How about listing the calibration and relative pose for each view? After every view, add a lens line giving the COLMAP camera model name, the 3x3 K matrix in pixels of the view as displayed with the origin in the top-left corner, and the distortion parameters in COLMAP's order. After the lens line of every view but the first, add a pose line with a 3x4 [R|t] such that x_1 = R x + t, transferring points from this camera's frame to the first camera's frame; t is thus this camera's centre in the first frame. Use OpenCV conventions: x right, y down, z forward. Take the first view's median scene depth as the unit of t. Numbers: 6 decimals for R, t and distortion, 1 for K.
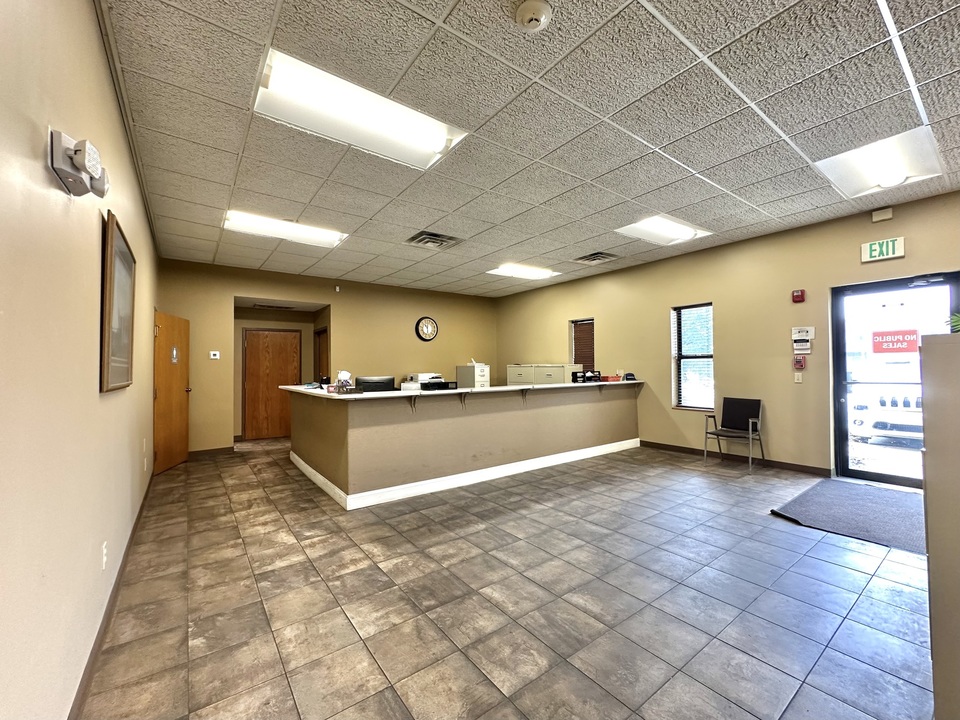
lens RADIAL K [[393.1, 0, 480.0], [0, 393.1, 360.0], [0, 0, 1]] dist [-0.000090, -0.000134]
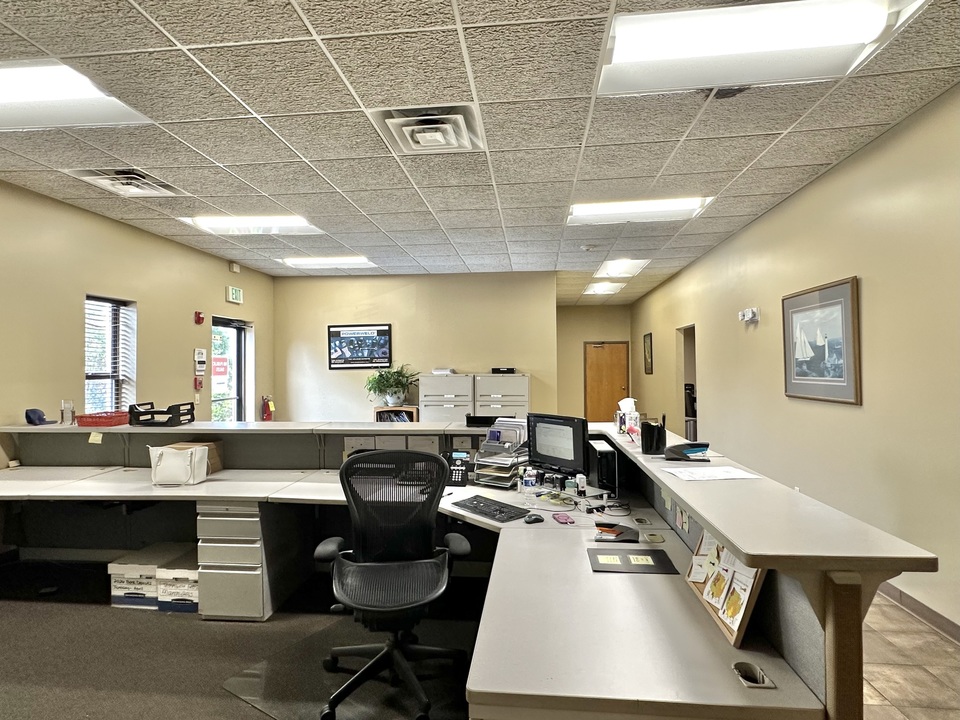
lens RADIAL K [[515.6, 0, 480.0], [0, 515.6, 360.0], [0, 0, 1]] dist [-0.000315, -0.000102]
pose [[-0.734047, 0.028017, 0.678520, -0.617288], [0.004455, 0.999326, -0.036443, -0.003126], [-0.679084, -0.023728, -0.733677, 1.495161]]
